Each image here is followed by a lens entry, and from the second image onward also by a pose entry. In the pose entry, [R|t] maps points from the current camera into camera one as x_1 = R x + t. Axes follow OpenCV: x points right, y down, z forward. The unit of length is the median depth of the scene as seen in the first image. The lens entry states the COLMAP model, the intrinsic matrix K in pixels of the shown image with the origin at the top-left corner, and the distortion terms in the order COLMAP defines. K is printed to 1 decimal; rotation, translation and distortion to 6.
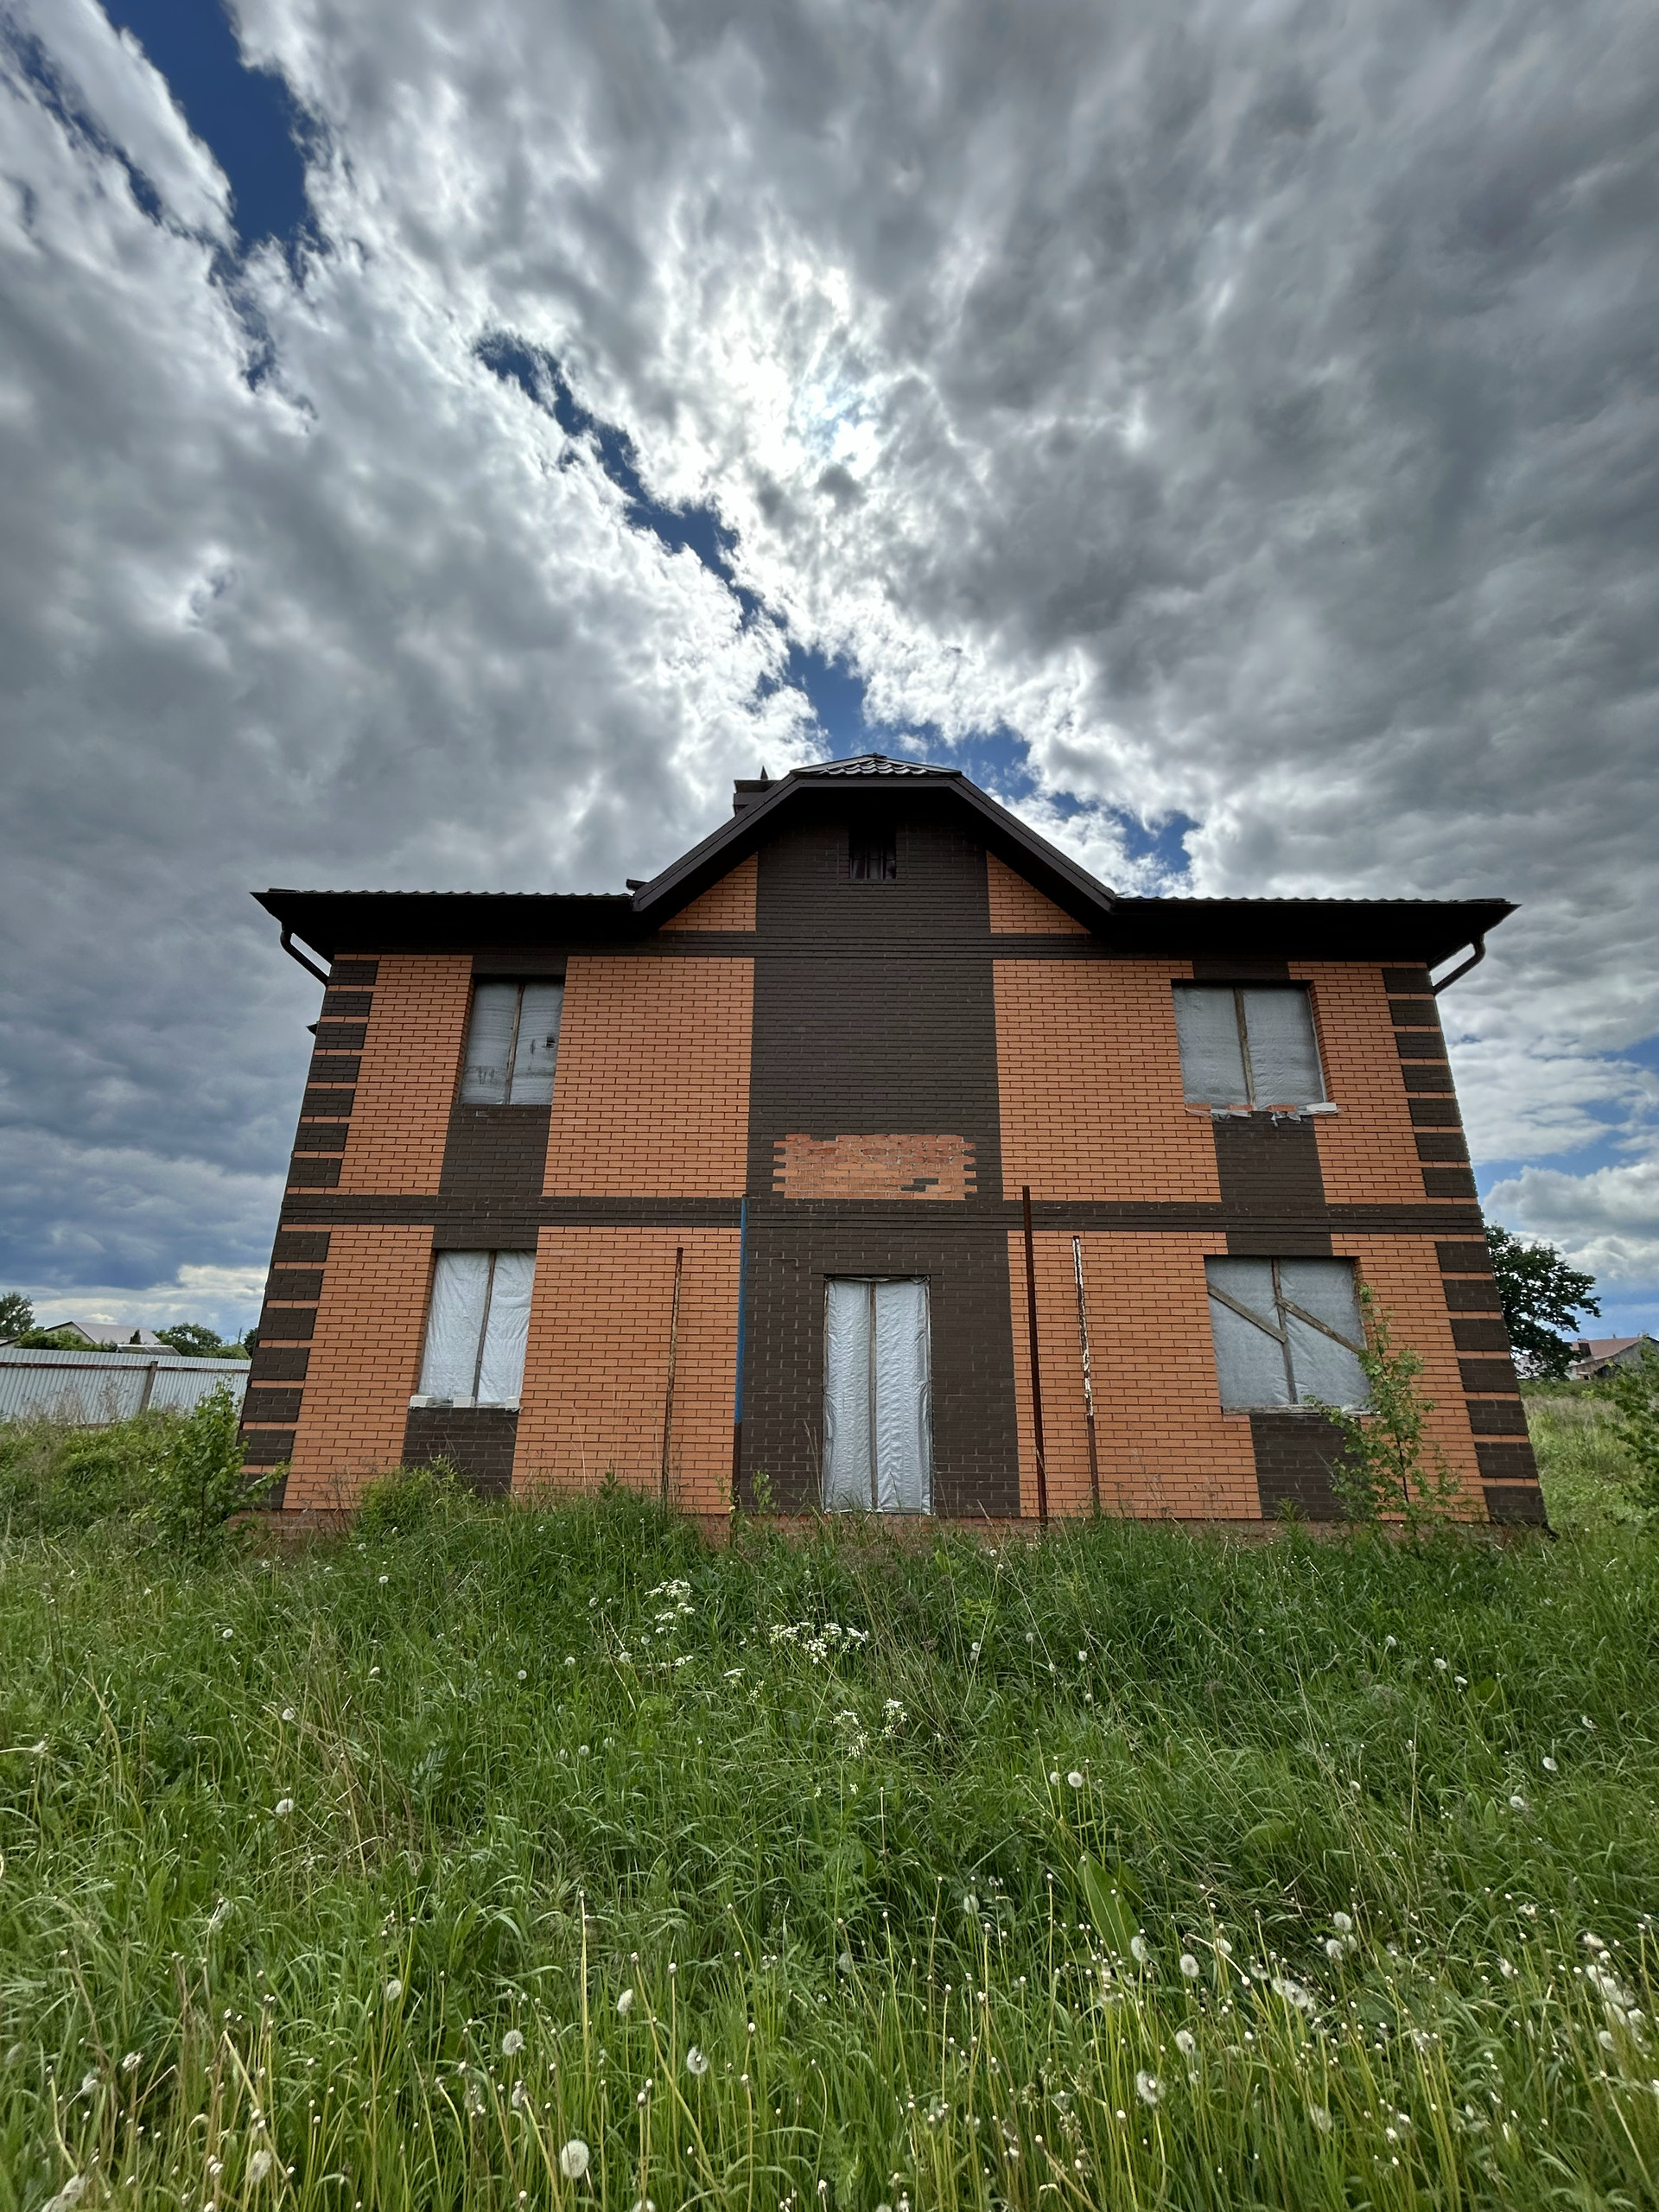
lens RADIAL K [[896.8, 0, 826.8], [0, 896.8, 1107.6], [0, 0, 1]] dist [-0.000615, 0.001763]
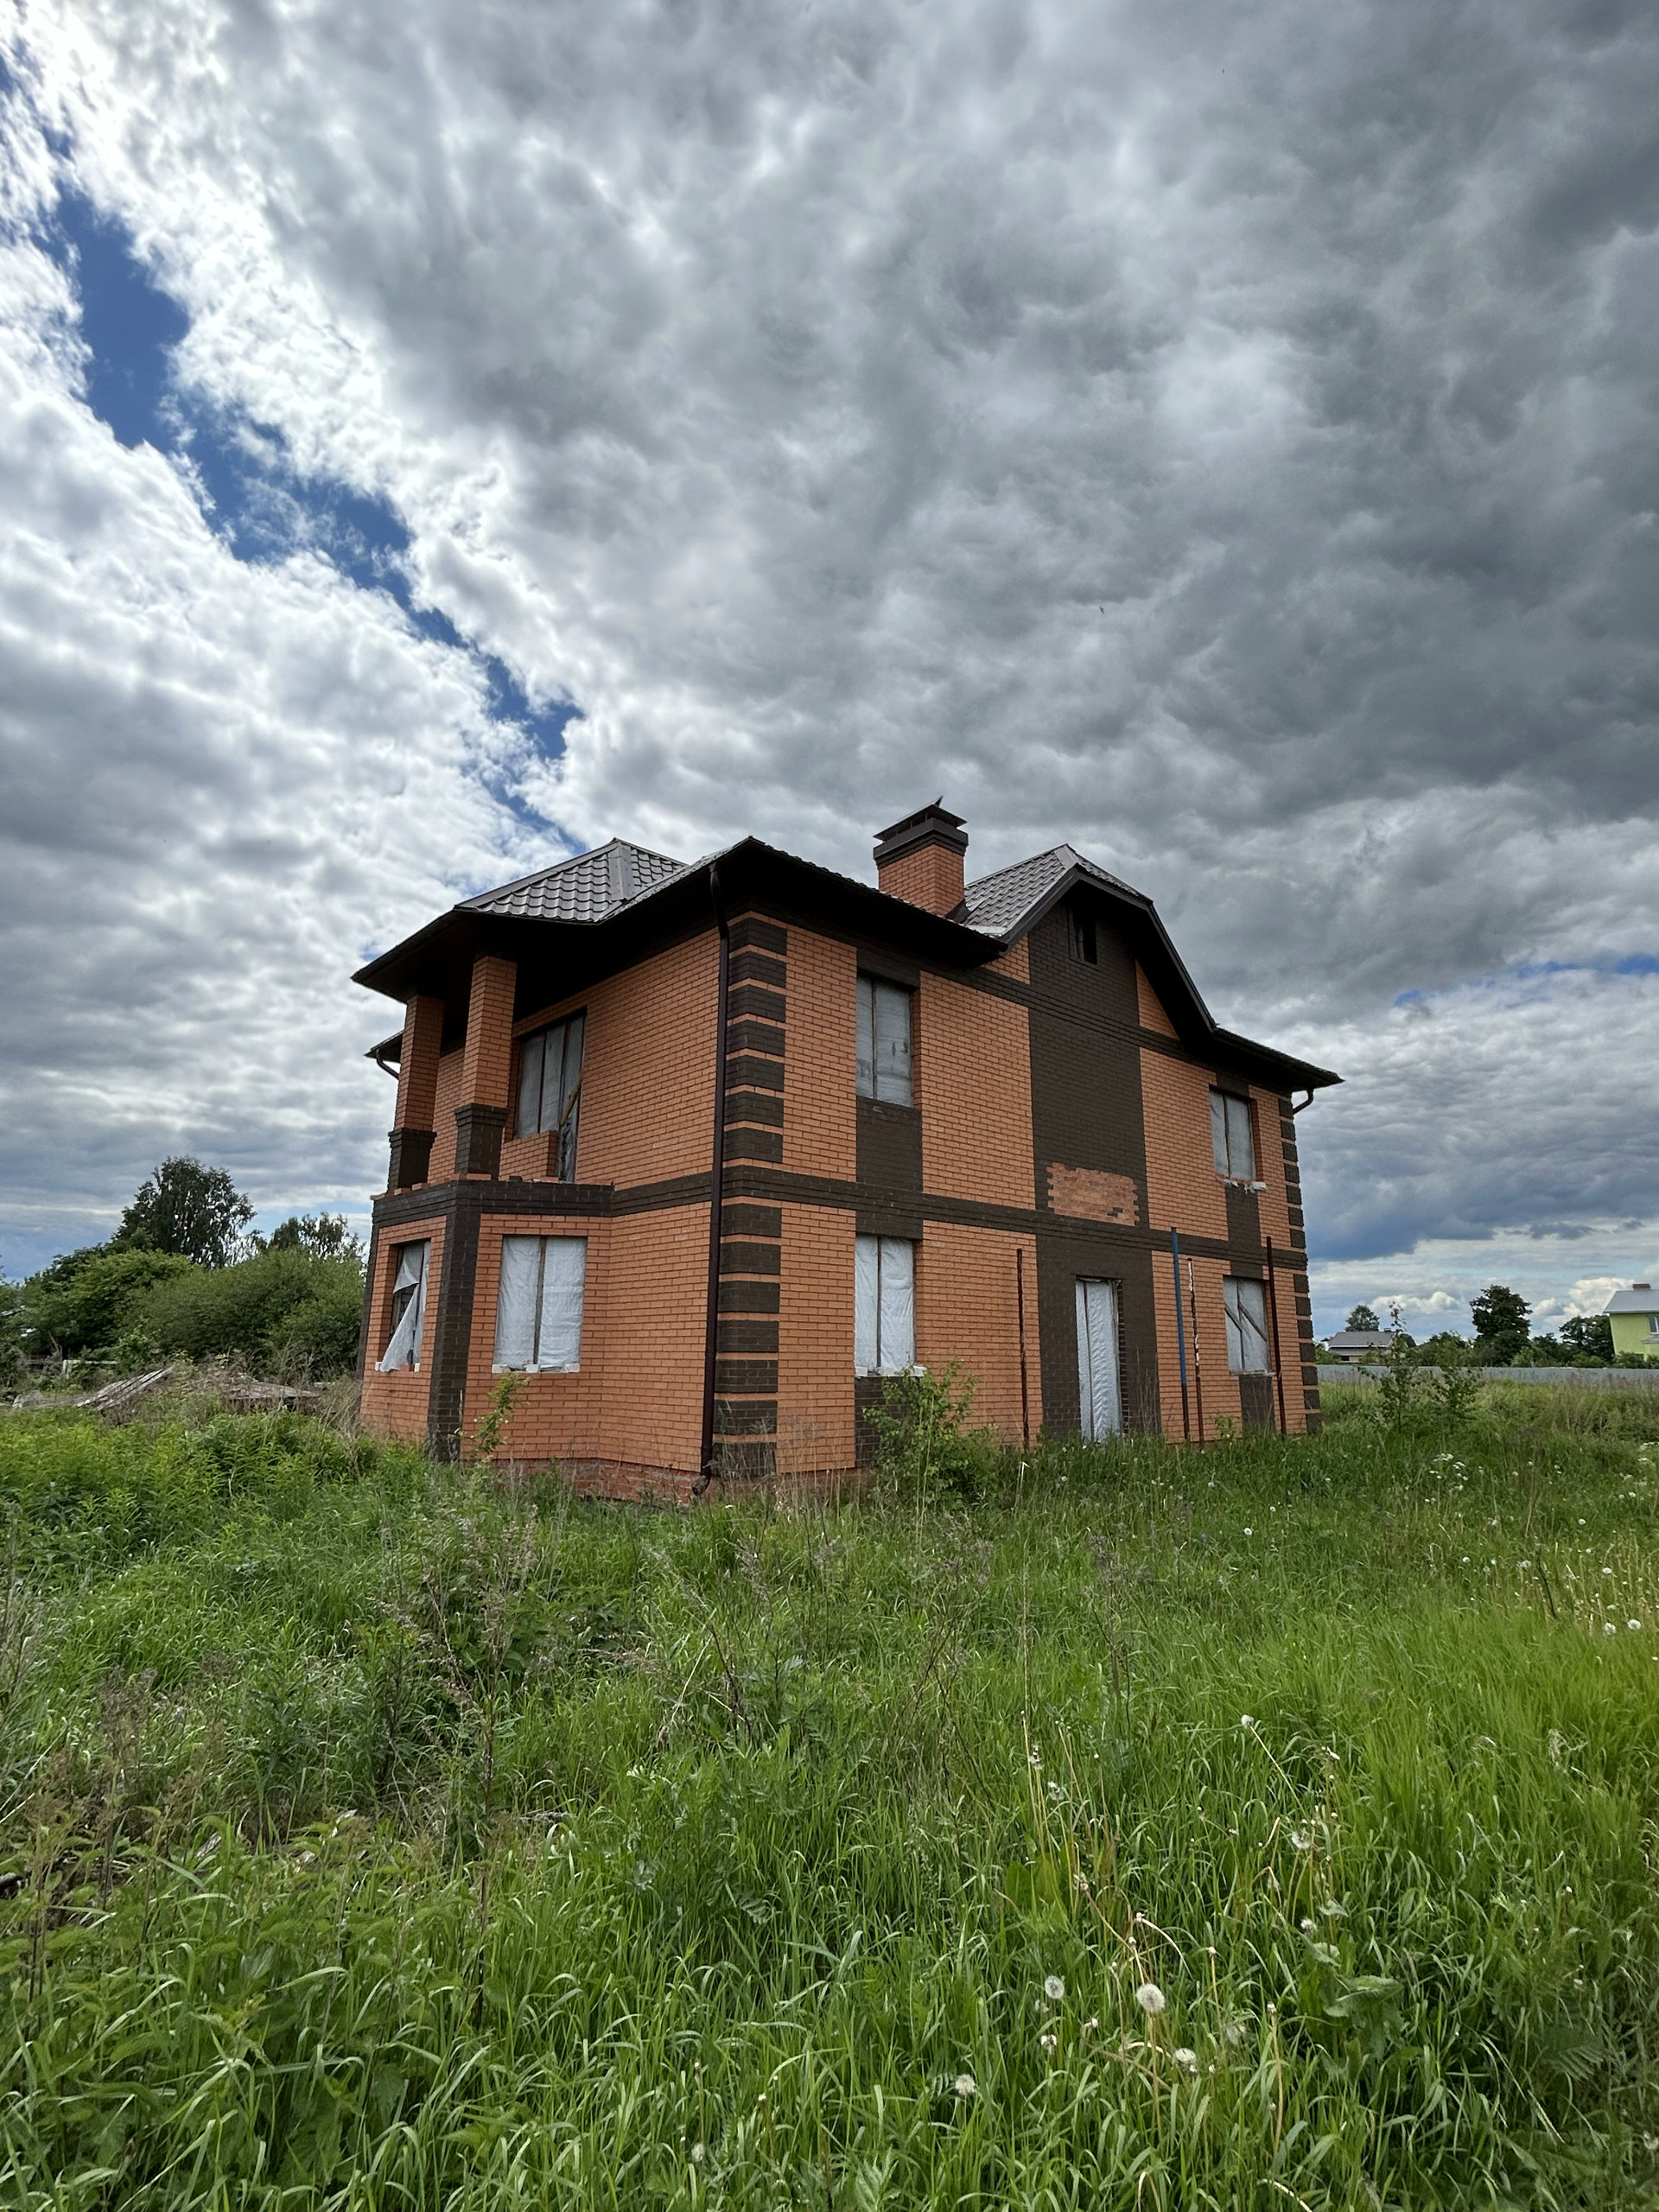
lens RADIAL K [[1068.1, 0, 821.6], [0, 1068.1, 1110.0], [0, 0, 1]] dist [-0.008043, 0.001080]
pose [[0.751154, 0.149890, 0.642884, -1.213215], [-0.205994, 0.978473, 0.012553, 0.005444], [-0.627163, -0.141860, 0.765860, 0.062718]]
